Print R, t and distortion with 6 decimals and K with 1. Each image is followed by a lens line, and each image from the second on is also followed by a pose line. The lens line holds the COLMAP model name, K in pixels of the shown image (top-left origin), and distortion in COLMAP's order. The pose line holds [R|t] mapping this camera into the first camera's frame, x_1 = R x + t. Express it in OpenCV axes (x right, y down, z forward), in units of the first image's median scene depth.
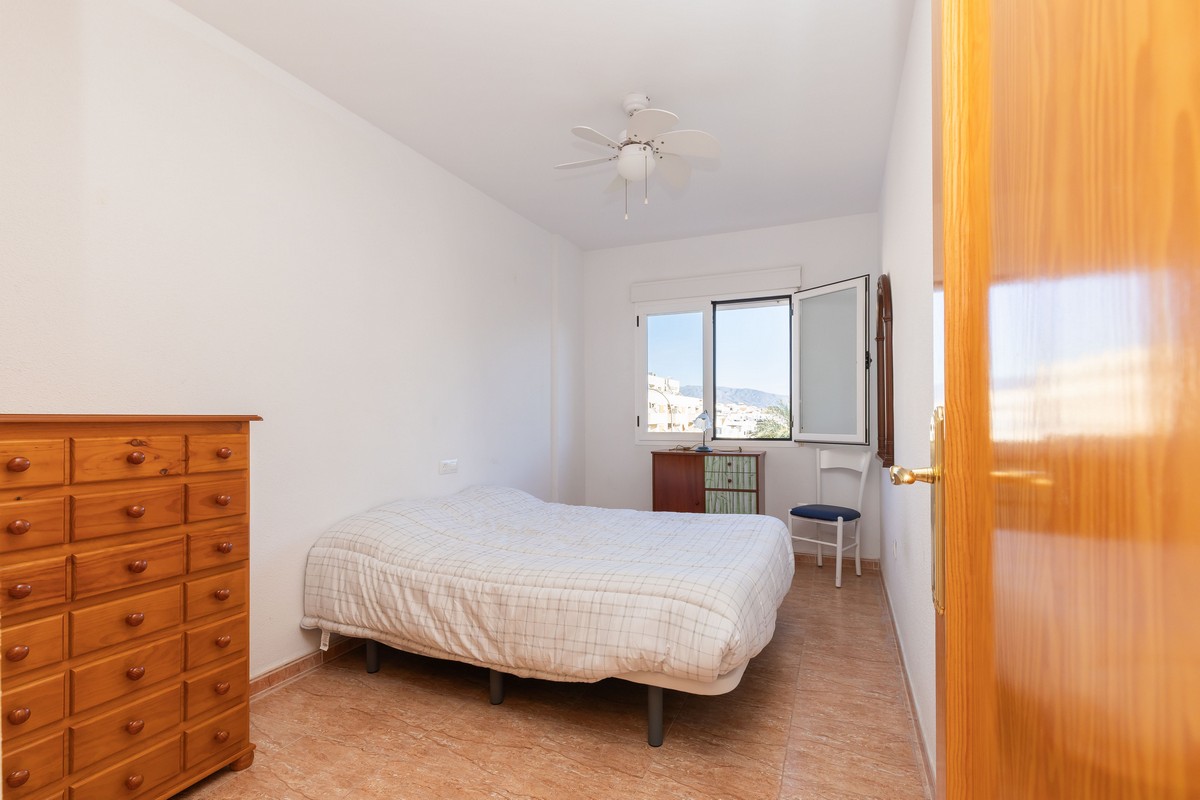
lens RADIAL K [[548.5, 0, 602.6], [0, 548.5, 413.1], [0, 0, 1]] dist [0.004485, 0.000307]
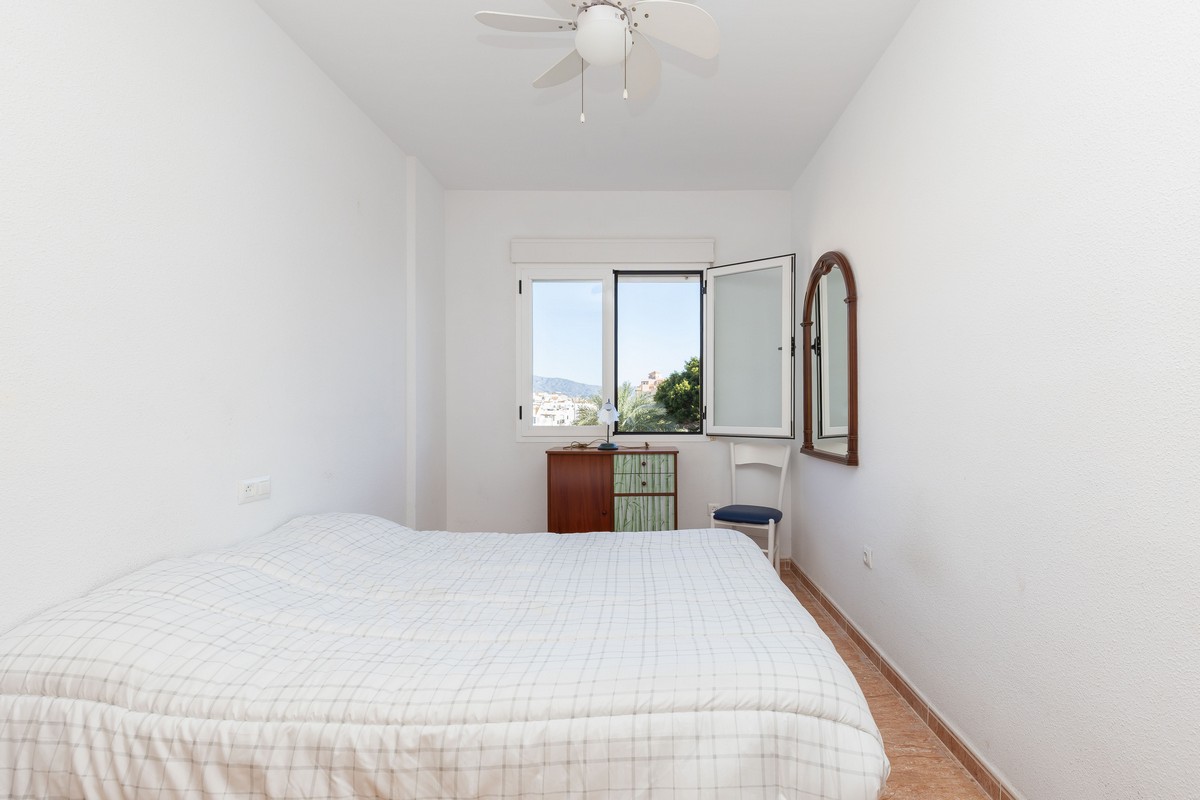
lens RADIAL K [[548.5, 0, 632.6], [0, 548.5, 406.8], [0, 0, 1]] dist [0.004485, 0.000307]
pose [[0.917338, 0.002244, 0.398103, -0.130606], [-0.005685, 0.999956, 0.007462, -0.000679], [-0.398068, -0.009108, 0.917311, 0.257389]]
